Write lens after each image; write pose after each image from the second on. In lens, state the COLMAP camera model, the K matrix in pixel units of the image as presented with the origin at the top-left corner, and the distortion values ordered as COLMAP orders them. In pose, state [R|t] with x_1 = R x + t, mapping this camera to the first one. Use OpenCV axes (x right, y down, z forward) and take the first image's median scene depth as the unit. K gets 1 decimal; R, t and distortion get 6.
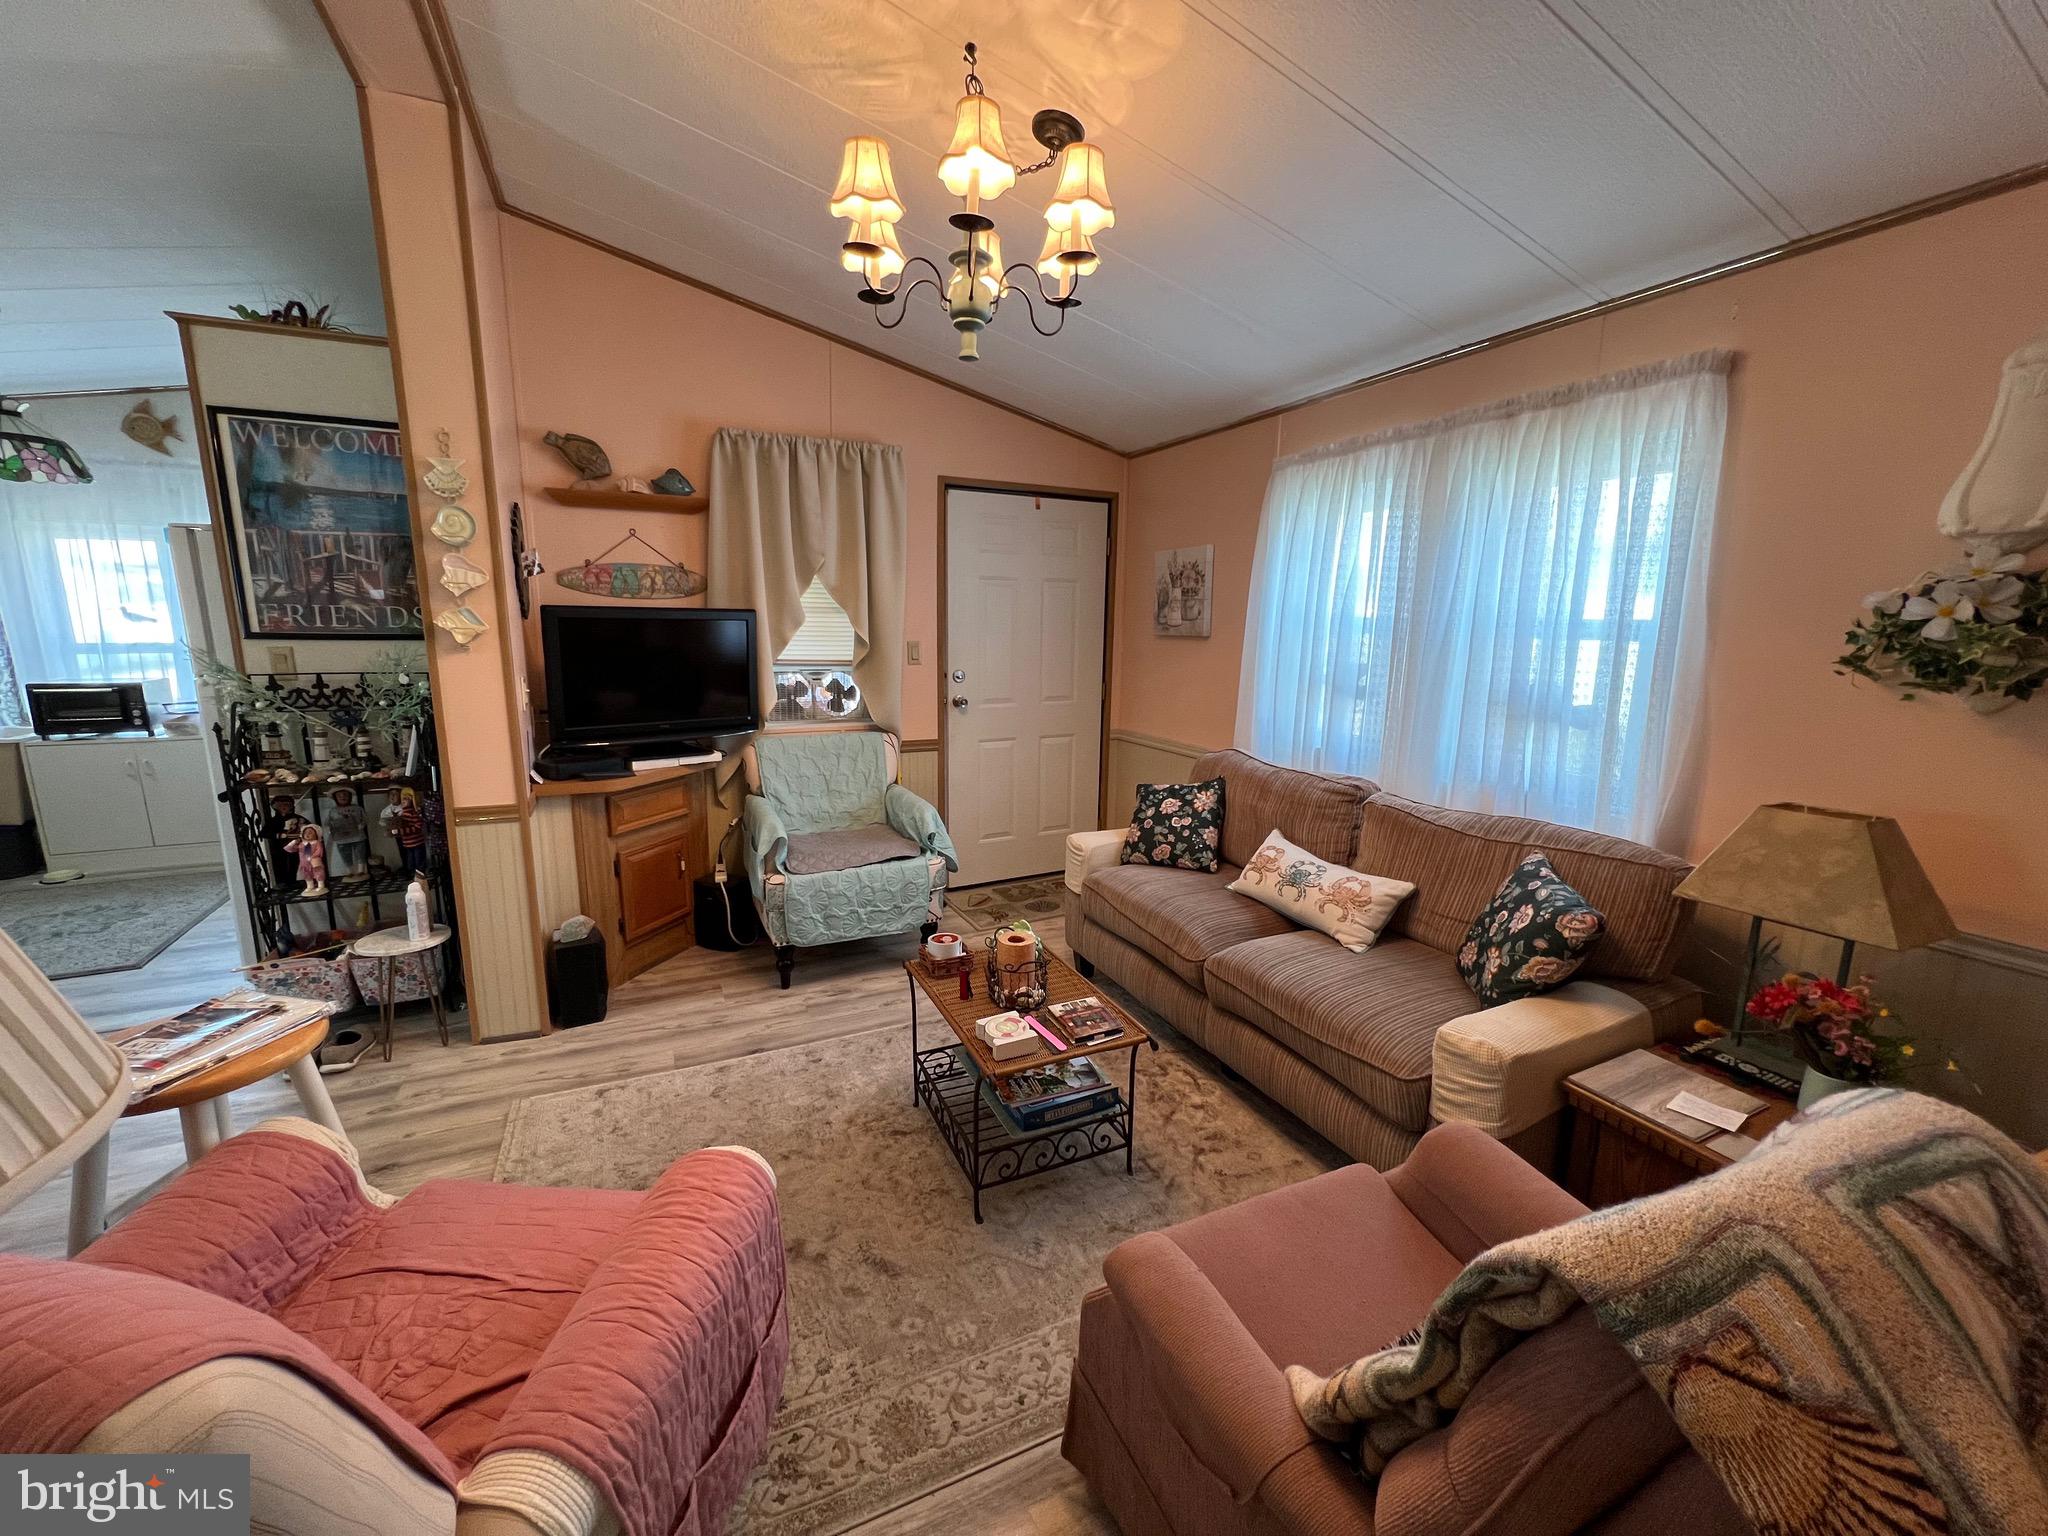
lens RADIAL K [[817.5, 0, 1017.7], [0, 817.5, 768.8], [0, 0, 1]] dist [0.000649, -0.000418]
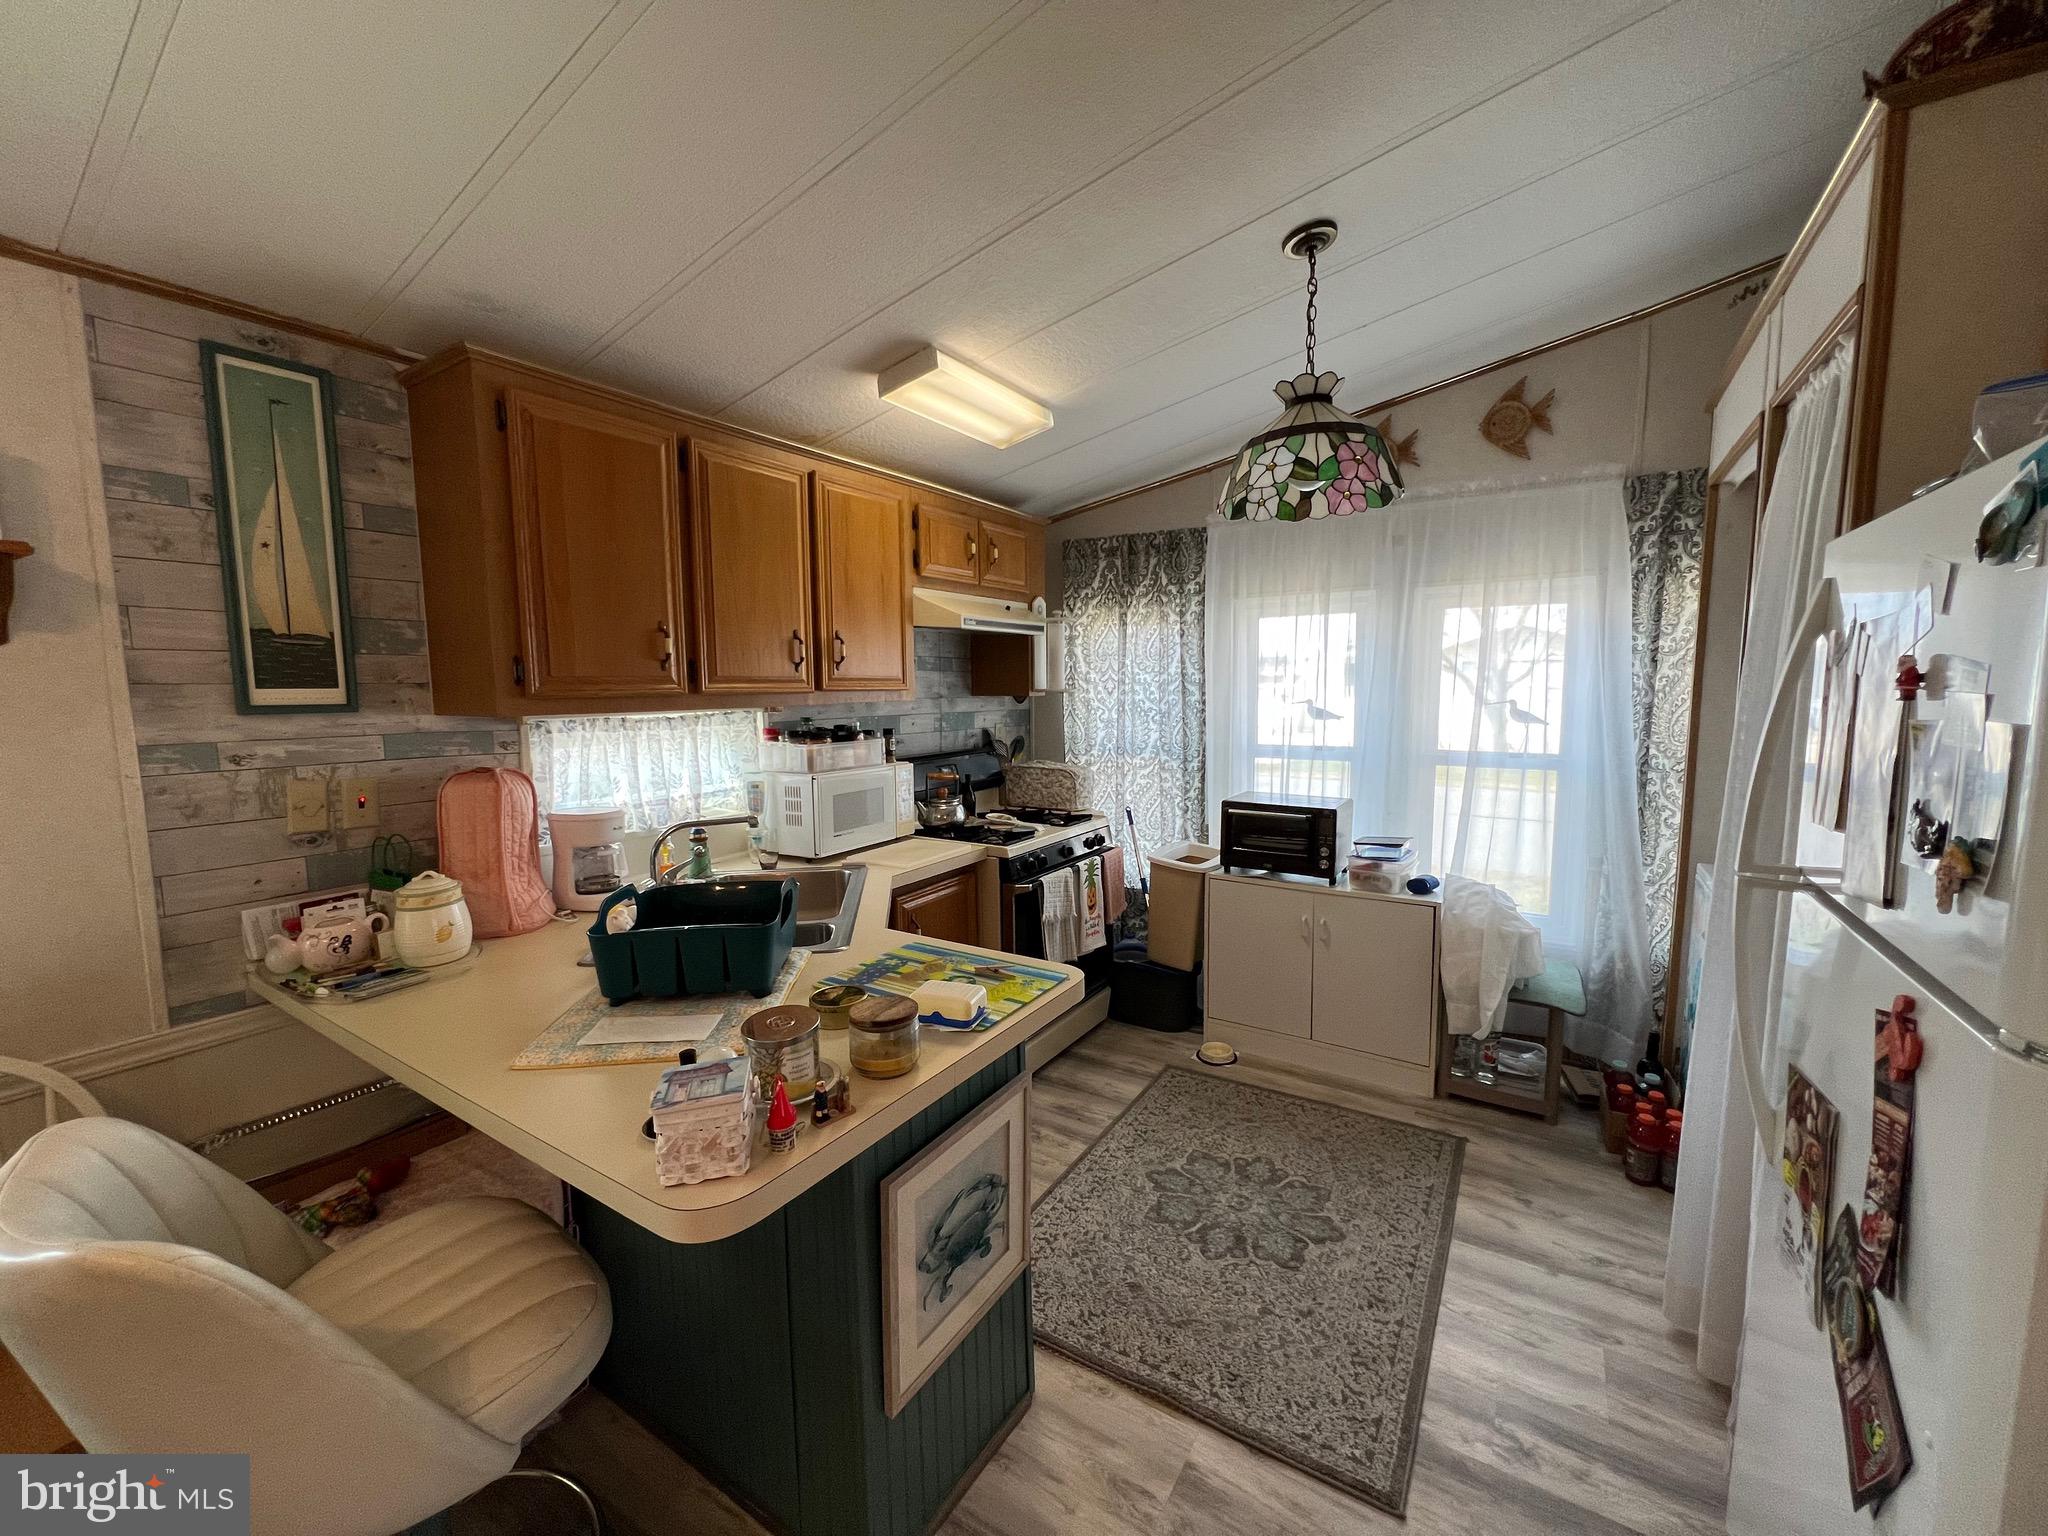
lens RADIAL K [[817.5, 0, 1017.7], [0, 817.5, 768.8], [0, 0, 1]] dist [0.000649, -0.000418]
pose [[0.518417, 0.072828, -0.852021, -0.611741], [-0.146657, 0.989176, -0.004683, -0.095071], [0.842458, 0.127383, 0.523487, 0.395551]]
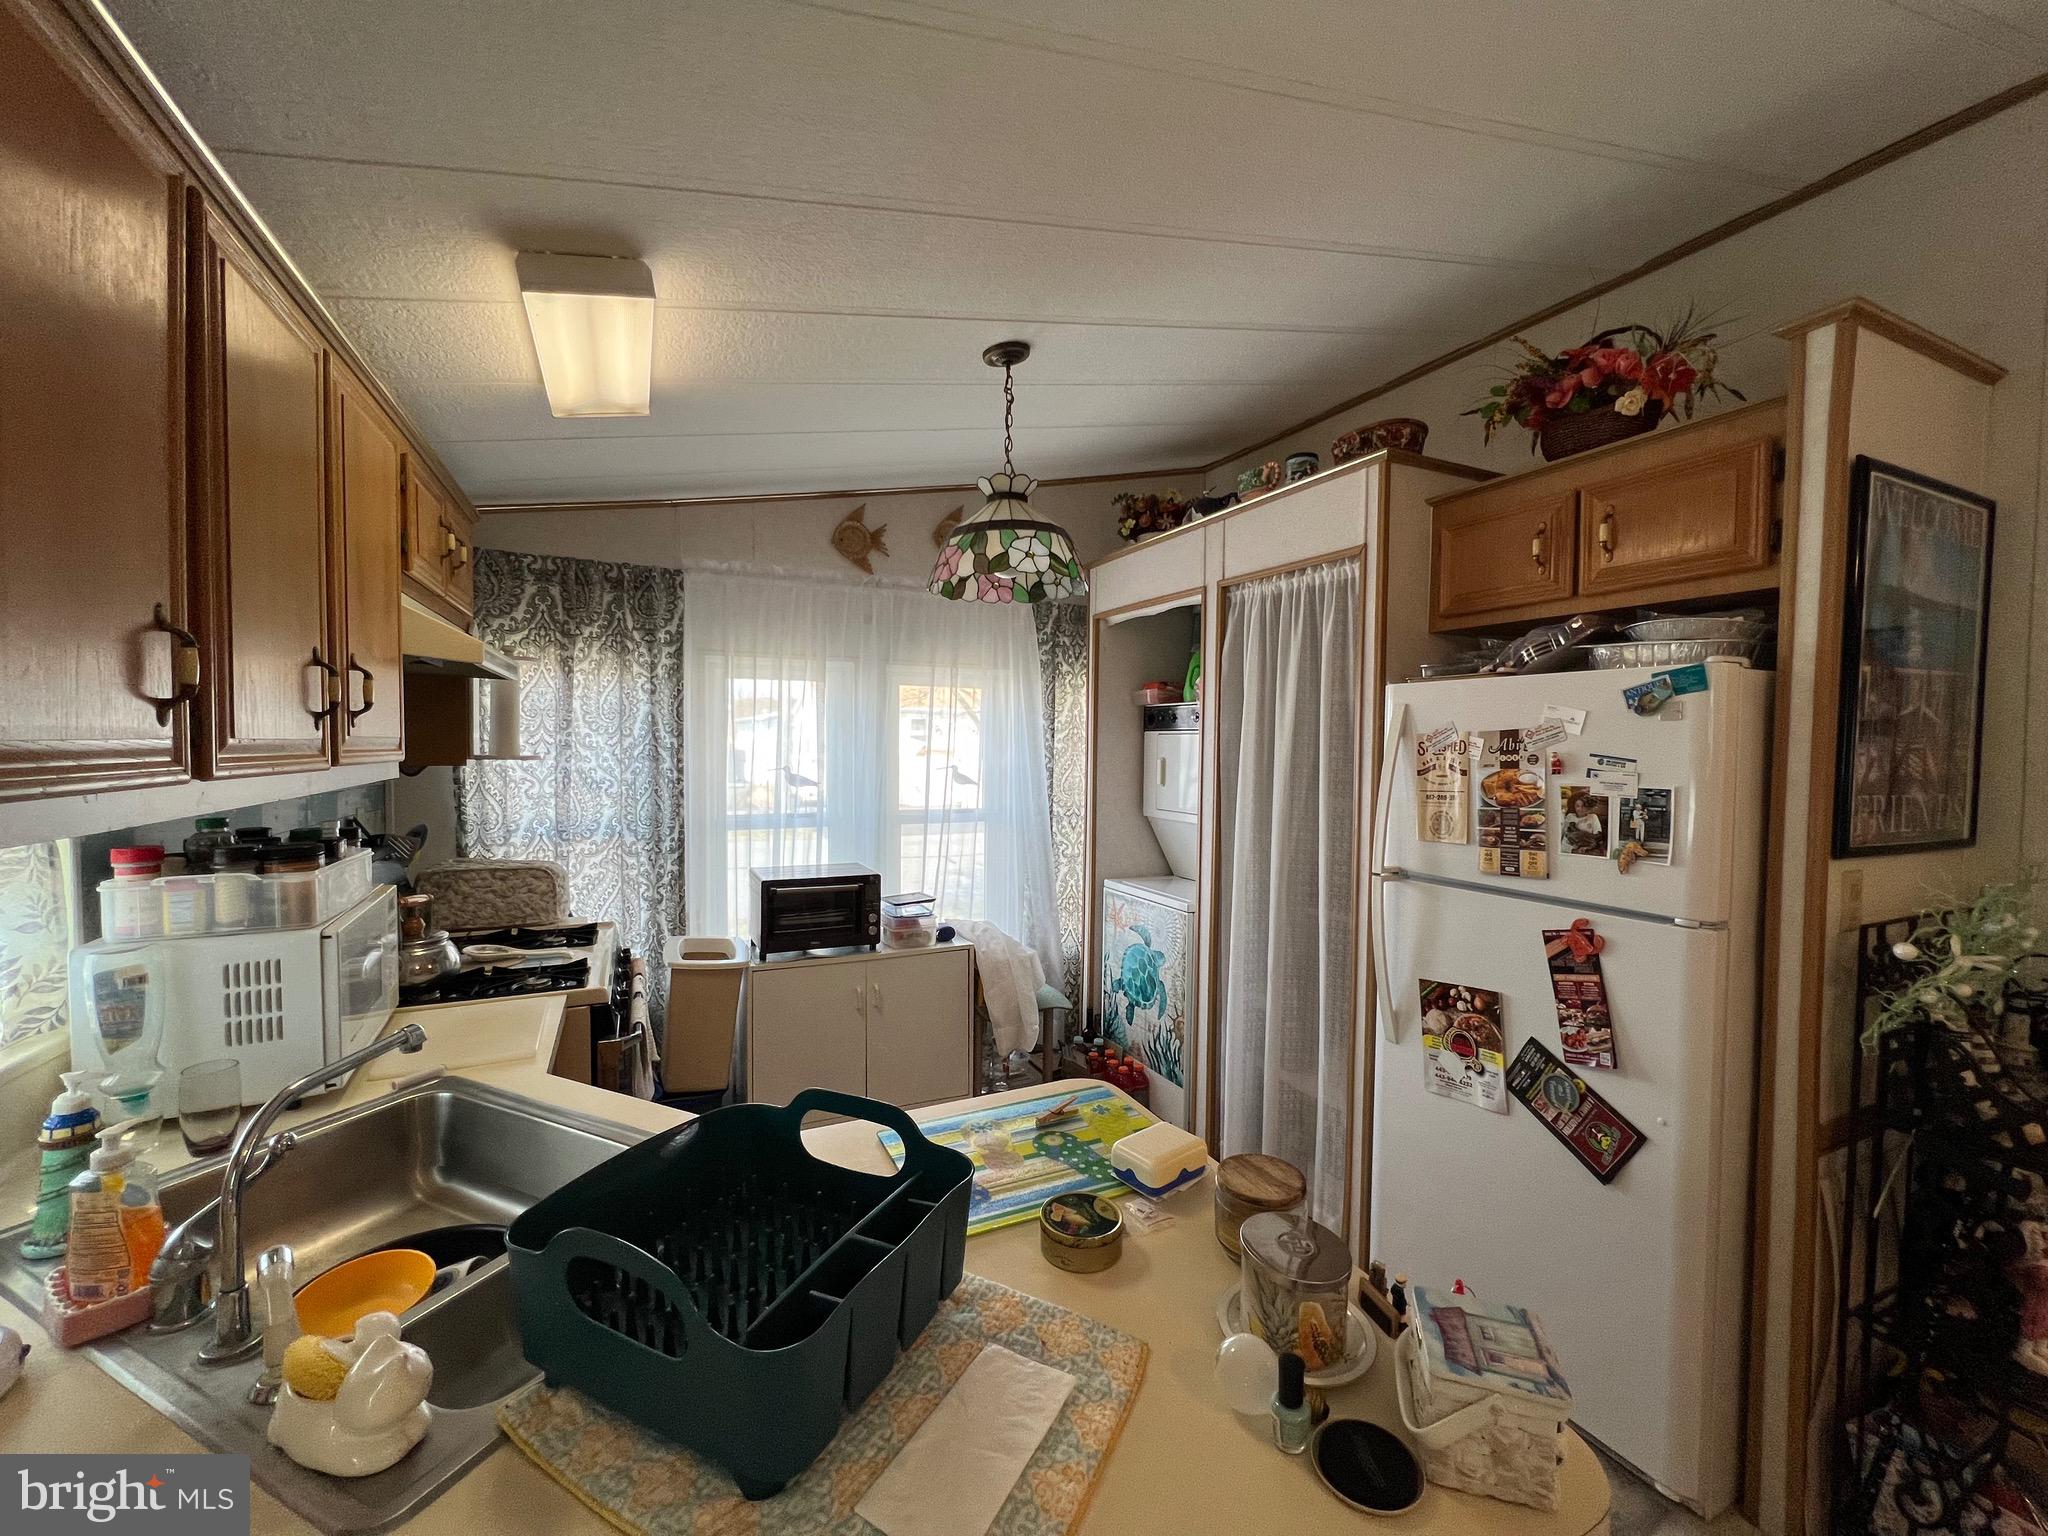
lens RADIAL K [[819.5, 0, 1024.0], [0, 819.5, 768.0], [0, 0, 1]] dist [-0.000997, -0.000041]
pose [[0.999938, -0.001065, -0.011085, -0.924135], [-0.000694, 0.987527, -0.157449, -0.083392], [0.011114, 0.157447, 0.987465, 0.277062]]
